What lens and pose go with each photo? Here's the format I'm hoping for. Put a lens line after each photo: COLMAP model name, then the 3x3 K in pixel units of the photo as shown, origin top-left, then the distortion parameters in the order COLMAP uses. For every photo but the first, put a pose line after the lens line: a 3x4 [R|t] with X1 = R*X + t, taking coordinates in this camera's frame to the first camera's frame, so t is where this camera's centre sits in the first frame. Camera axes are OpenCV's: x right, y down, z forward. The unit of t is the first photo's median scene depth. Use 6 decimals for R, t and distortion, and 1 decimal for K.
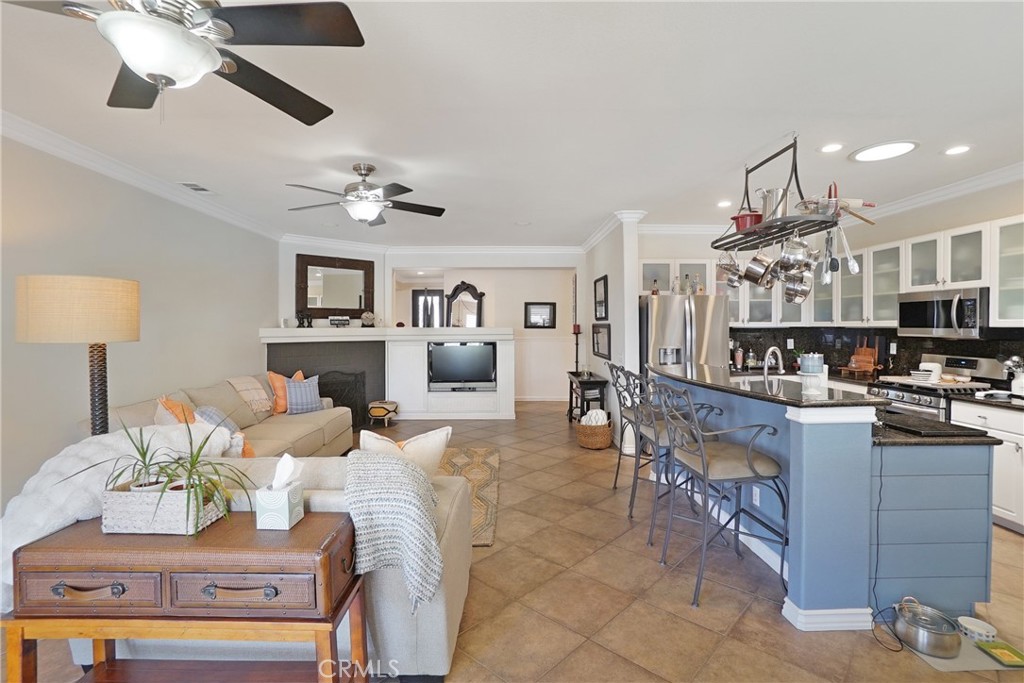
lens RADIAL K [[478.7, 0, 500.6], [0, 478.7, 330.7], [0, 0, 1]] dist [-0.056163, 0.018189]
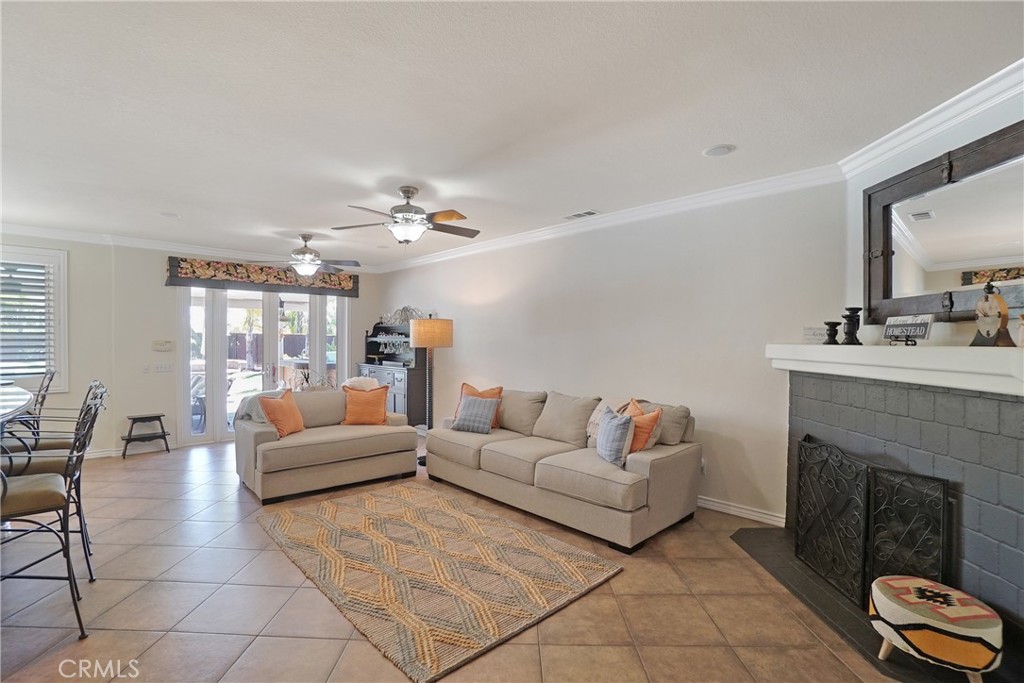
lens RADIAL K [[467.1, 0, 504.6], [0, 467.1, 341.4], [0, 0, 1]] dist [-0.059900, 0.023135]
pose [[-0.737576, -0.000629, -0.675264, 0.191031], [-0.011376, 0.999869, 0.011494, -0.013912], [0.675168, 0.016160, -0.737487, 1.411749]]
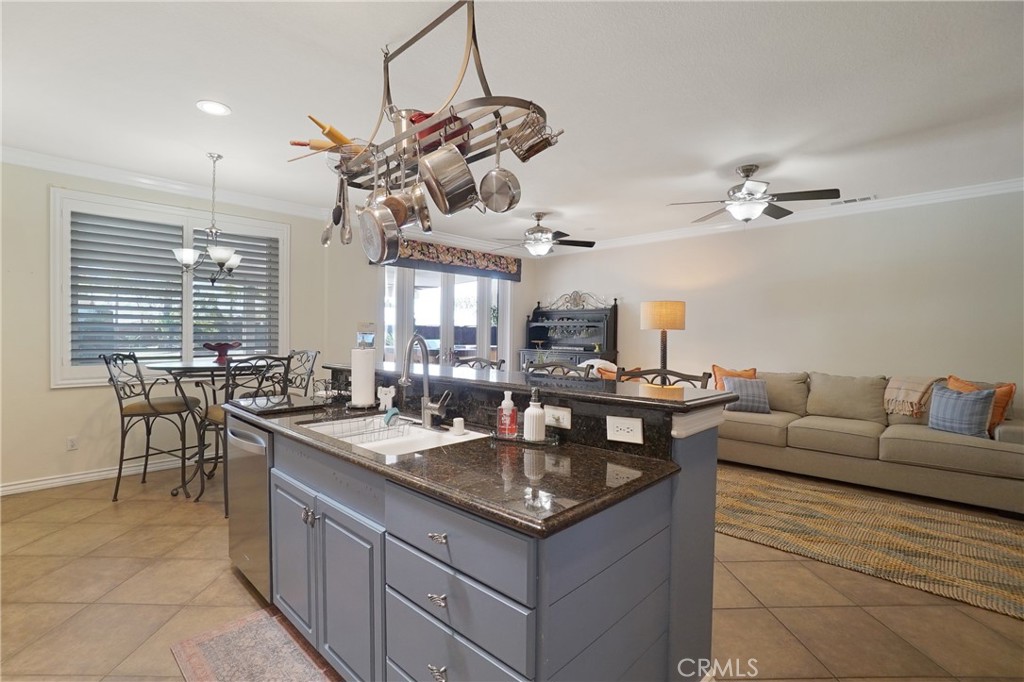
lens RADIAL K [[467.1, 0, 504.6], [0, 467.1, 340.9], [0, 0, 1]] dist [-0.059900, 0.023135]
pose [[-0.705719, 0.006281, -0.708464, 0.609422], [-0.015531, 0.999583, 0.024333, 0.019039], [0.708322, 0.028175, -0.705327, 0.993415]]
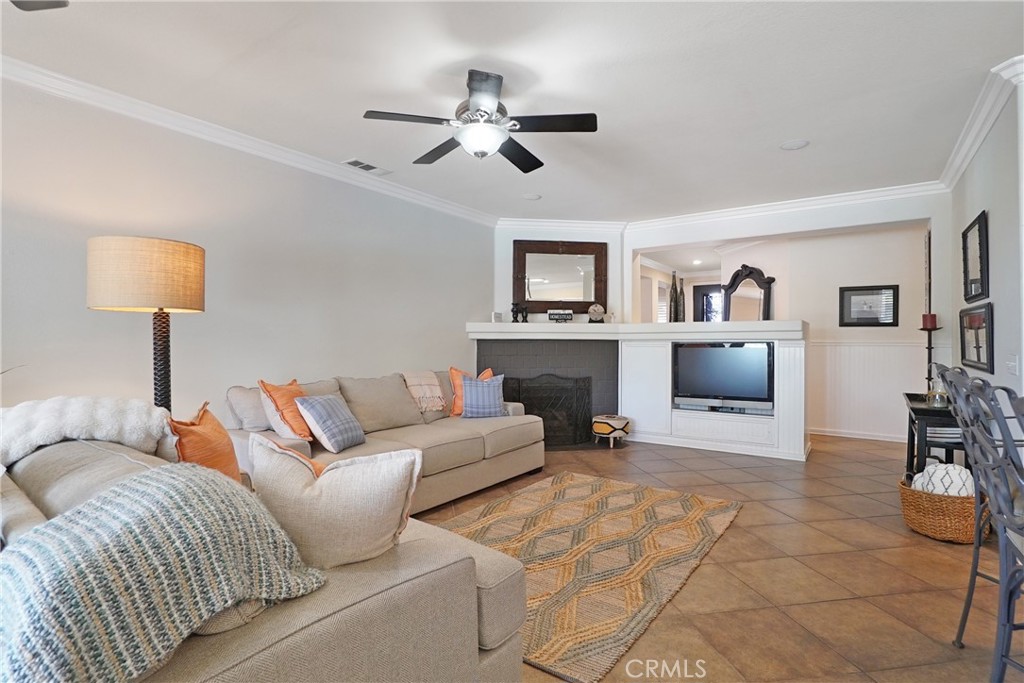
lens RADIAL K [[494.3, 0, 500.3], [0, 494.3, 341.3], [0, 0, 1]] dist [-0.057185, 0.023982]
pose [[0.796779, 0.004030, -0.604257, 0.142482], [-0.010415, 0.999921, -0.007064, 0.044146], [0.604181, 0.011922, 0.796758, 0.320602]]
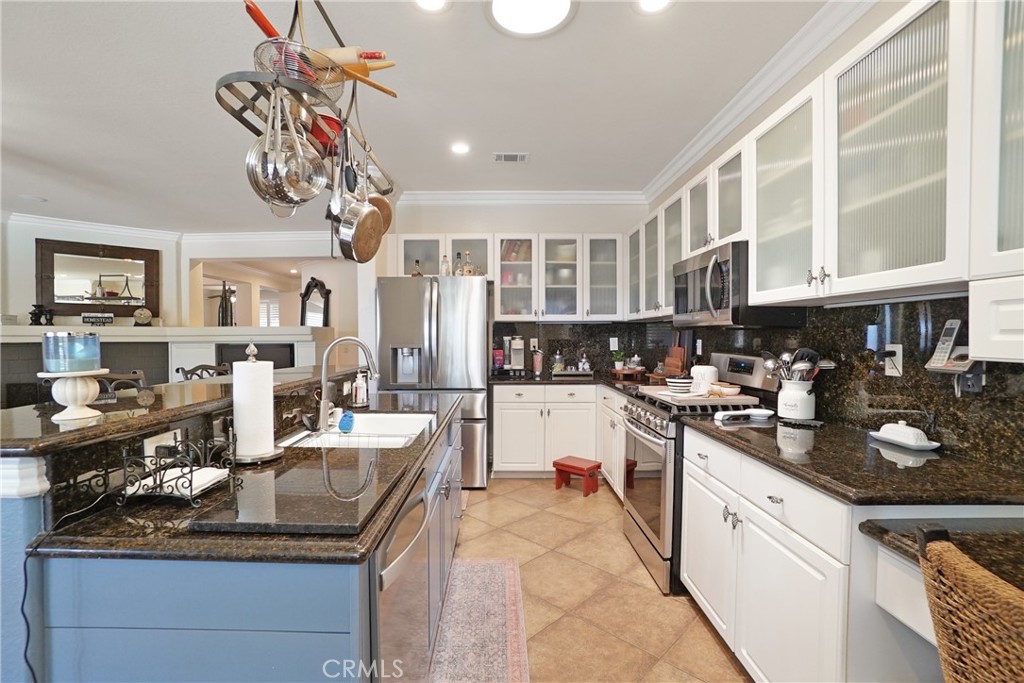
lens RADIAL K [[467.1, 0, 504.6], [0, 467.1, 341.4], [0, 0, 1]] dist [-0.059900, 0.023135]
pose [[0.999674, -0.000940, -0.025525, 0.555005], [0.000934, 1.000000, -0.000234, 0.029068], [0.025525, 0.000210, 0.999674, 0.279510]]
